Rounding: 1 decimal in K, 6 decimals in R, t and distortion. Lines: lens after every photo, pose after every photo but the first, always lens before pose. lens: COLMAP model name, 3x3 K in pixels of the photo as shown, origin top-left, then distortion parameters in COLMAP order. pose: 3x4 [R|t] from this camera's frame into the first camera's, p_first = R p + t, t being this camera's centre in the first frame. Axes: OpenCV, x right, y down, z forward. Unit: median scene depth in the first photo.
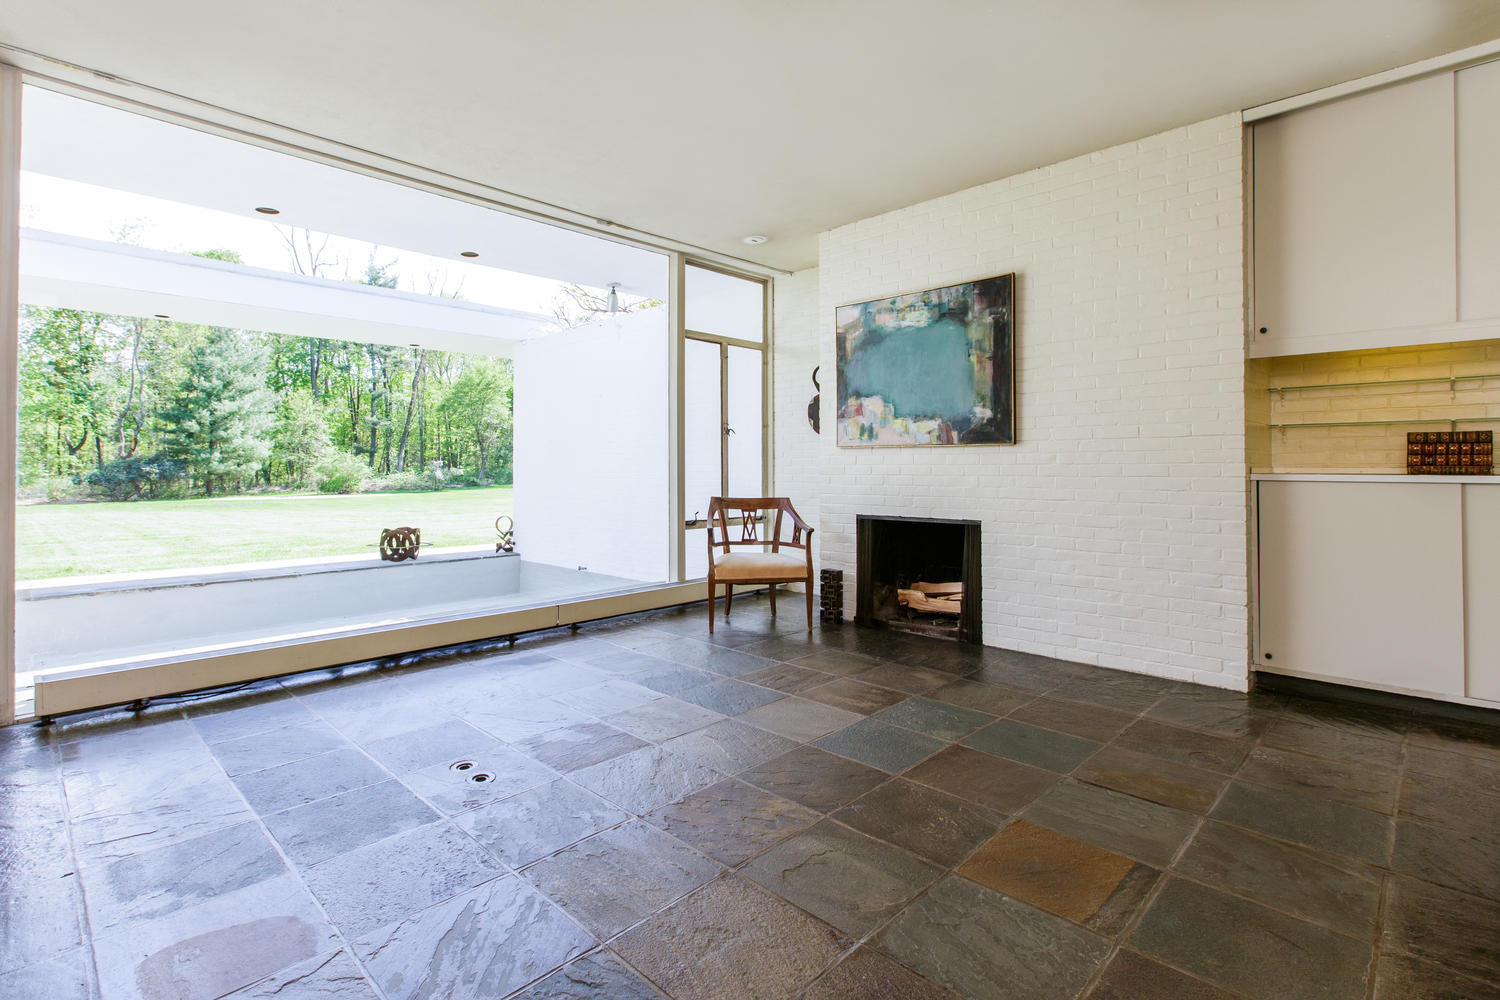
lens RADIAL K [[730.3, 0, 748.8], [0, 730.3, 498.2], [0, 0, 1]] dist [0.001474, 0.000161]
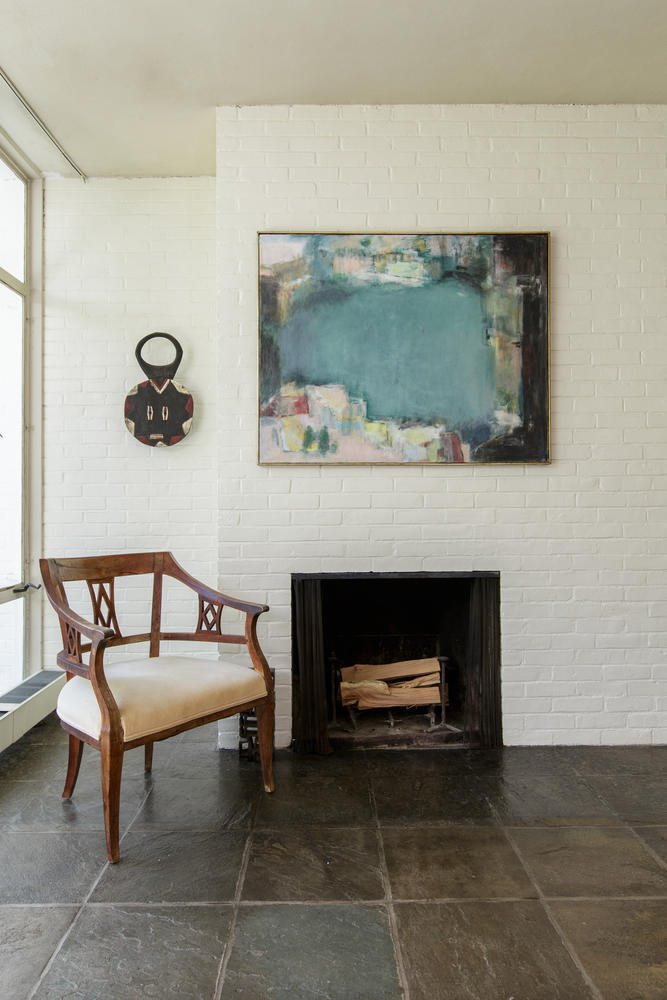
lens RADIAL K [[698.2, 0, 331.2], [0, 698.2, 497.7], [0, 0, 1]] dist [-0.000285, -0.004102]
pose [[0.715042, -0.004742, 0.699065, -0.256589], [0.035362, 0.998942, -0.029394, -0.024644], [-0.698186, 0.045738, 0.714454, 0.585809]]
